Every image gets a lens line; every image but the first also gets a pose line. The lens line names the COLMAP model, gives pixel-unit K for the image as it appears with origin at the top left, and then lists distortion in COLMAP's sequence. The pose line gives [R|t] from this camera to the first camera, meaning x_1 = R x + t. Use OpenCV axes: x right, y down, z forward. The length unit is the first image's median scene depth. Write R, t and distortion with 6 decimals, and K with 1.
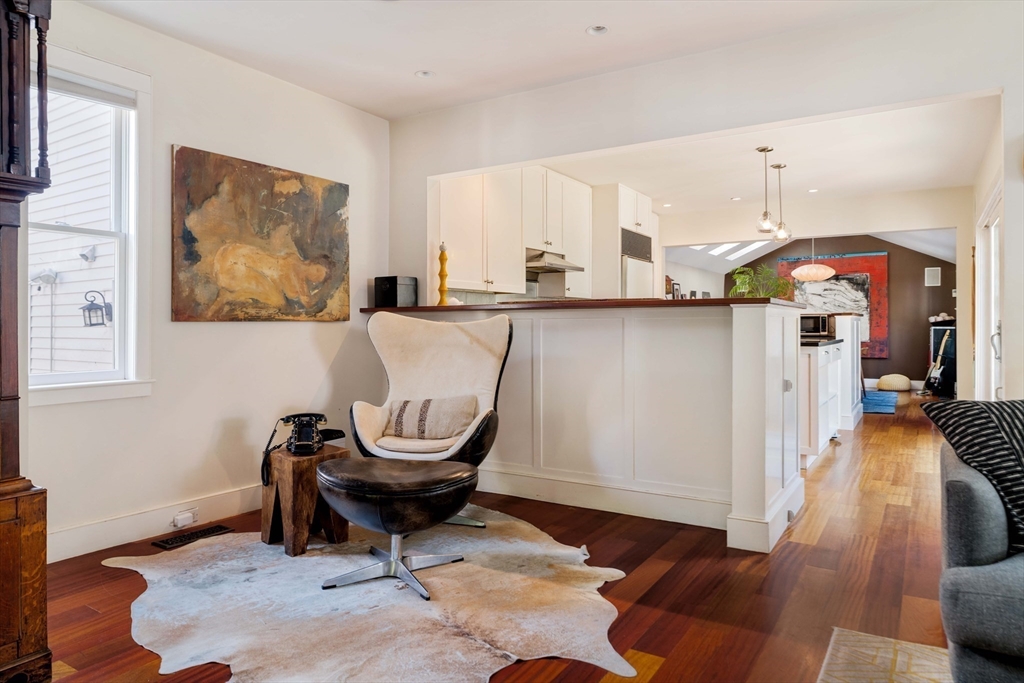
lens RADIAL K [[650.3, 0, 511.3], [0, 650.3, 334.5], [0, 0, 1]] dist [-0.005044, -0.001269]
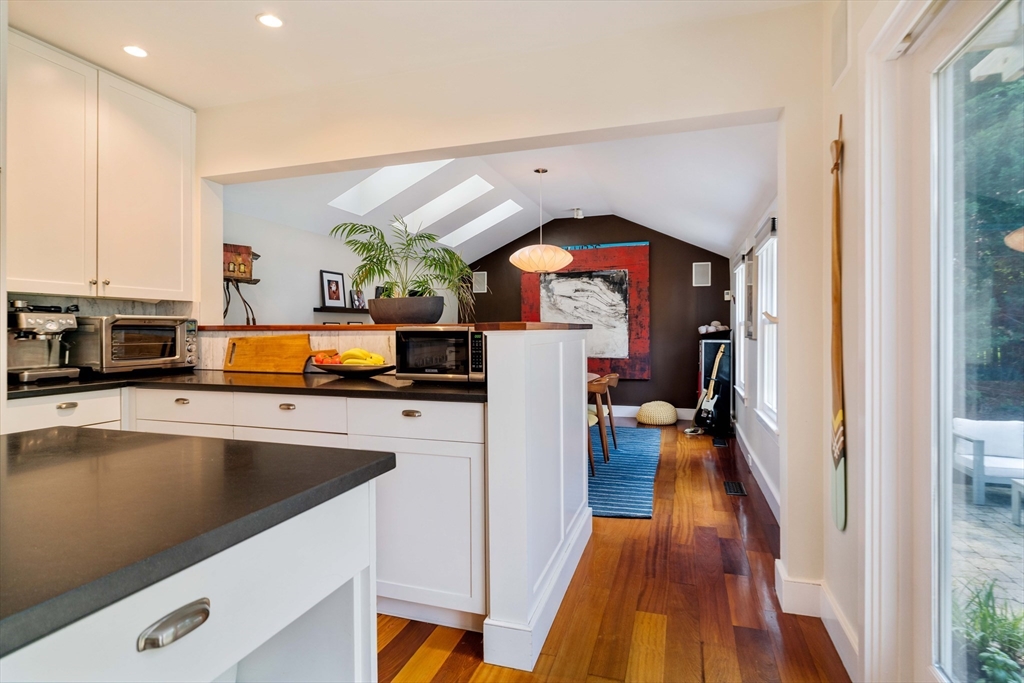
lens RADIAL K [[529.1, 0, 512.4], [0, 529.1, 339.1], [0, 0, 1]] dist [0.001848, 0.000065]
pose [[0.967521, -0.002043, 0.252784, 0.272633], [0.002232, 0.999997, -0.000463, -0.012336], [-0.252782, 0.001012, 0.967523, 0.448591]]
